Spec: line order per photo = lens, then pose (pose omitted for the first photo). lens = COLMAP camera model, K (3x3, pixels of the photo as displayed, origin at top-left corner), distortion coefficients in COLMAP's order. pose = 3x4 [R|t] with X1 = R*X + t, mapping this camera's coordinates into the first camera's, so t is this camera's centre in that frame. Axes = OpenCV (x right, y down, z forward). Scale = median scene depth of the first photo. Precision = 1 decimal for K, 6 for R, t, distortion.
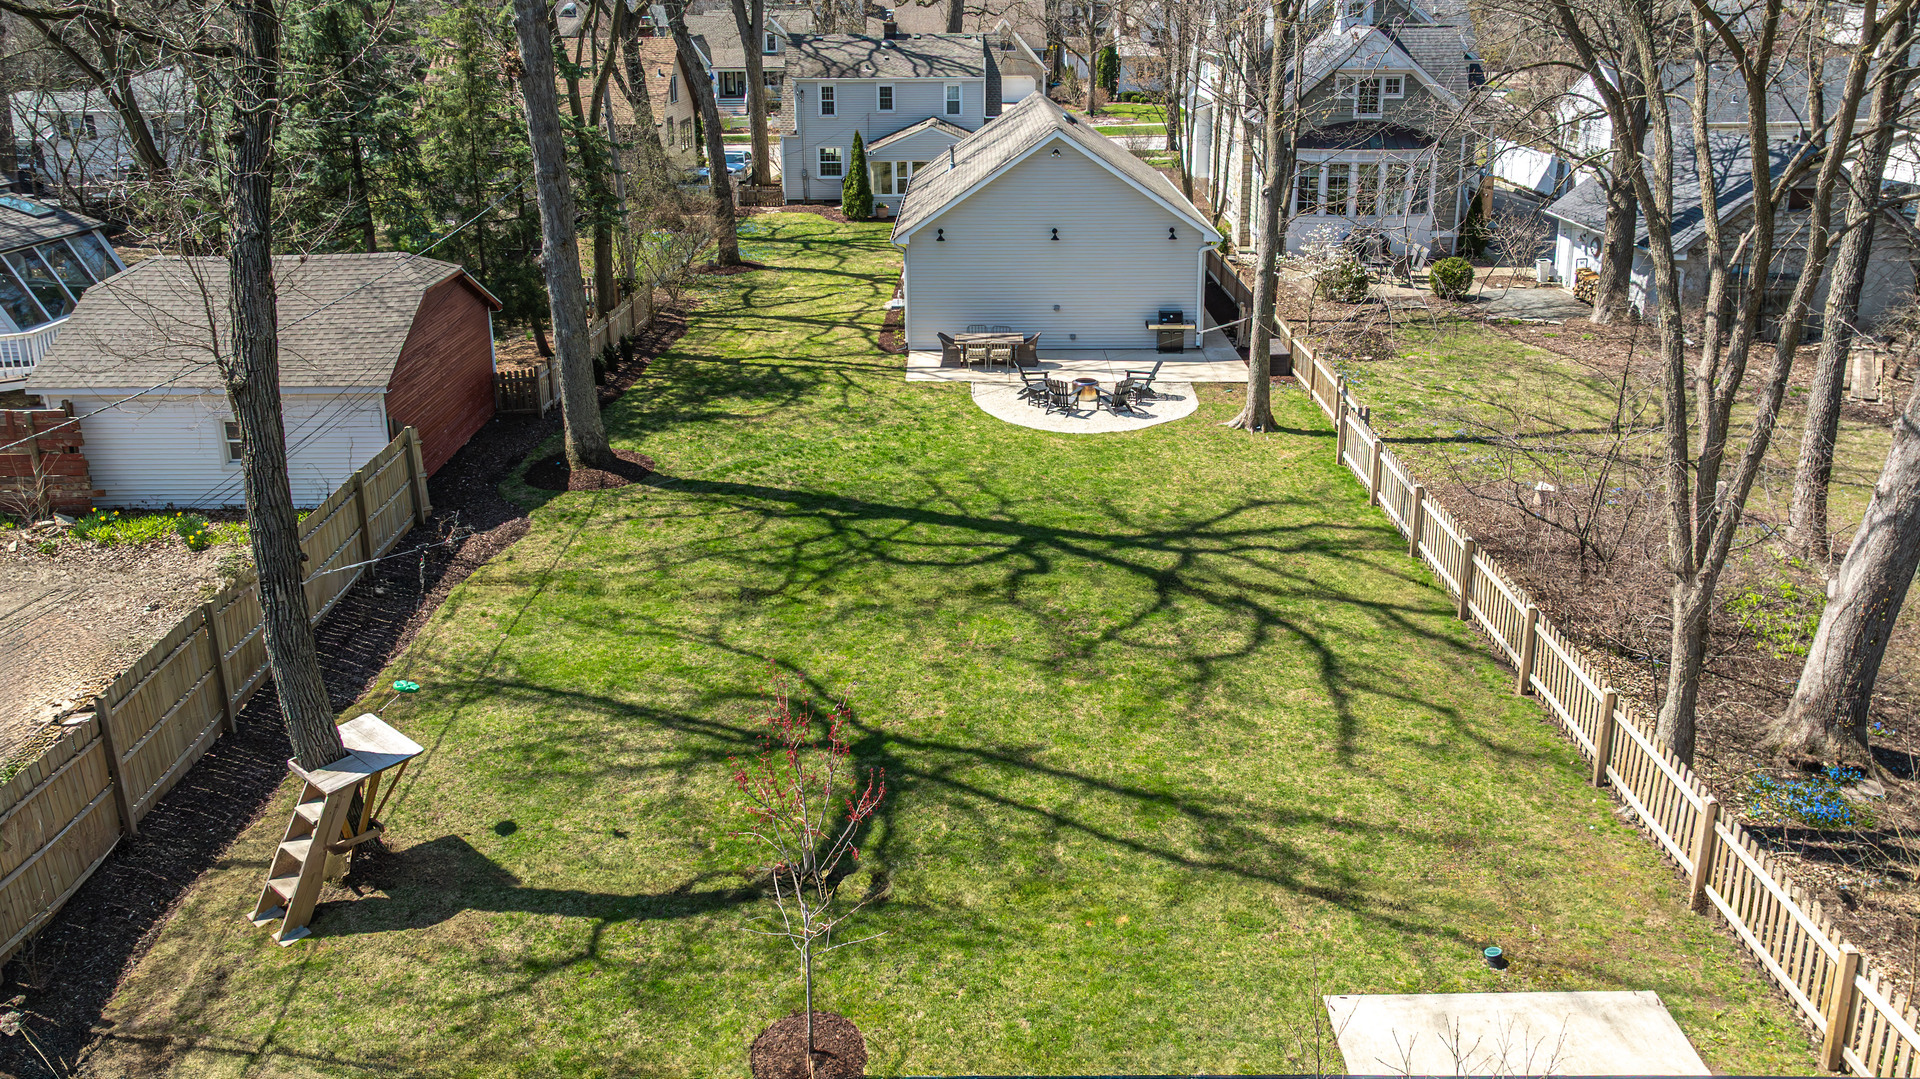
lens RADIAL K [[1420.5, 0, 952.8], [0, 1420.5, 450.6], [0, 0, 1]] dist [-0.048486, 0.000185]
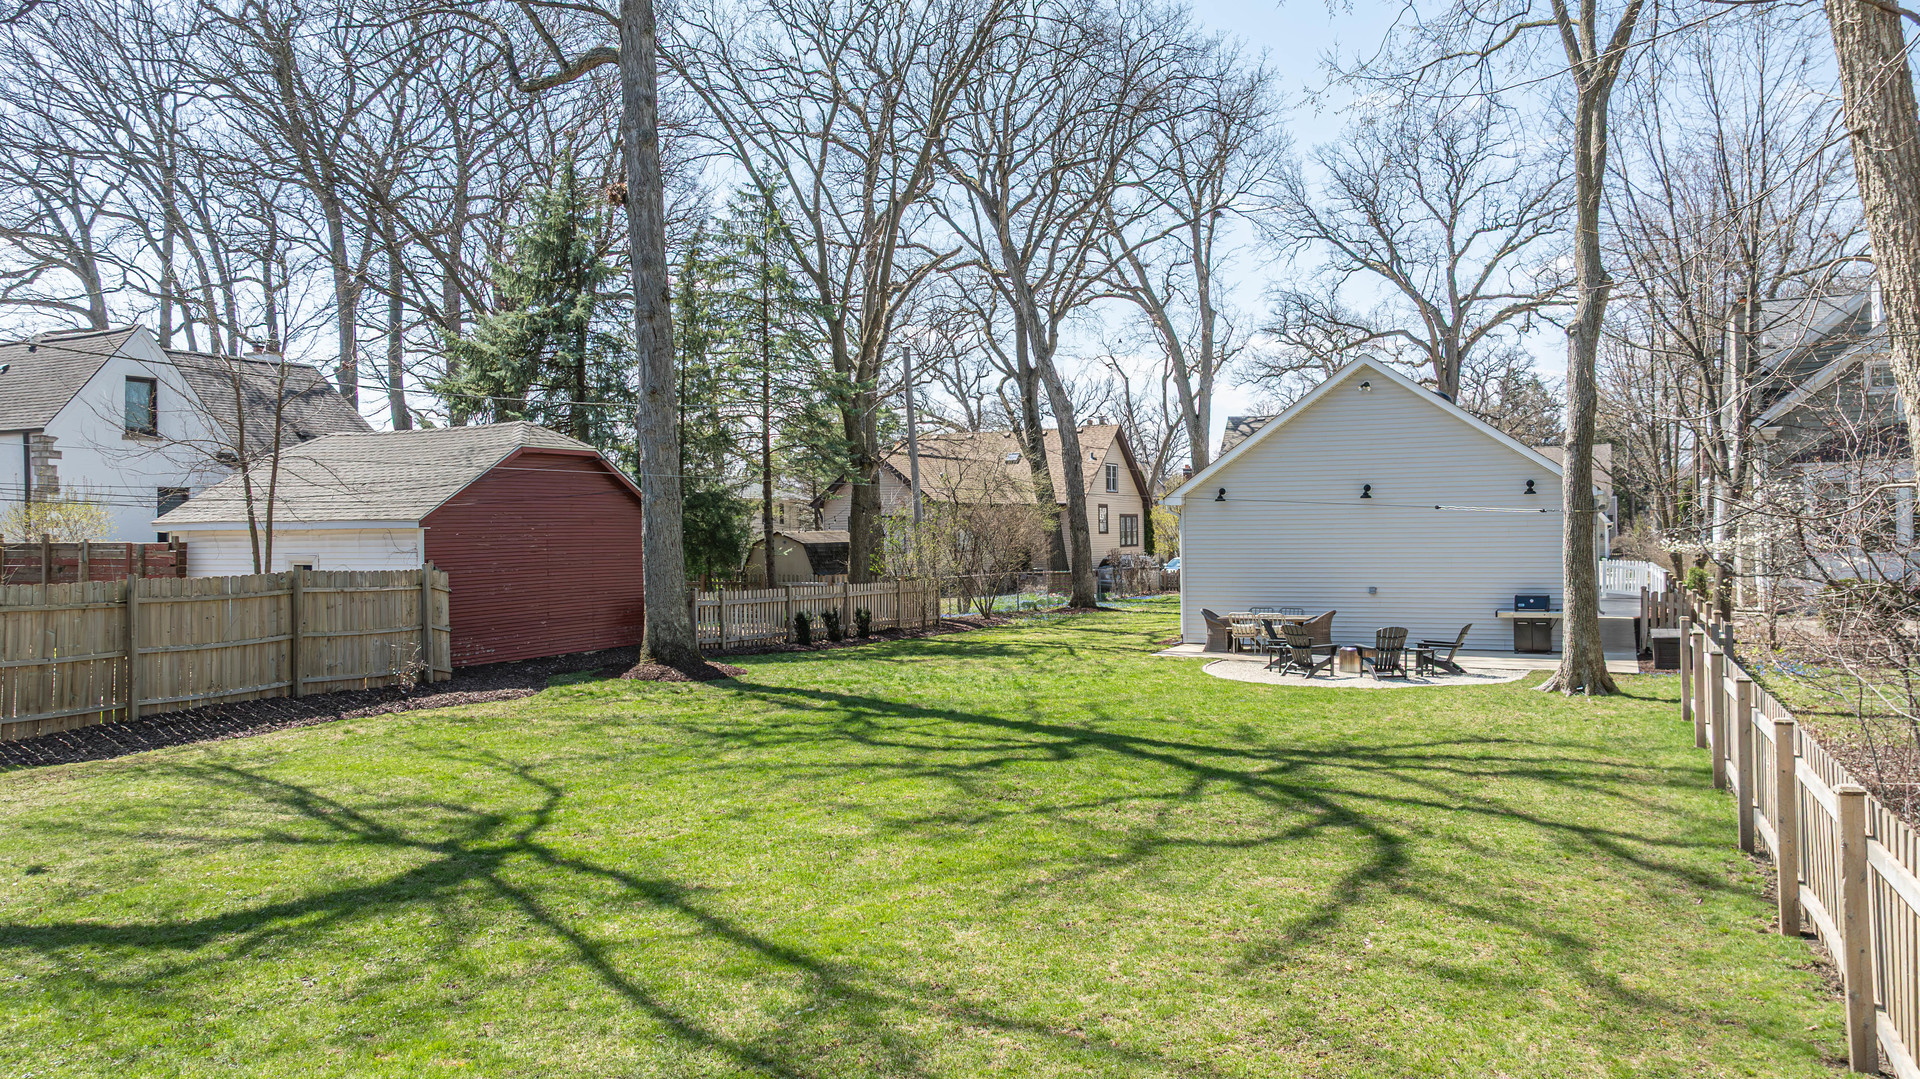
lens RADIAL K [[1389.6, 0, 960.0], [0, 1389.6, 539.5], [0, 0, 1]] dist [-0.053178, -0.000352]
pose [[0.904439, -0.003475, -0.426589, 0.193051], [-0.129354, 0.950656, -0.281995, 0.112890], [0.406519, 0.310229, 0.859361, 0.273984]]
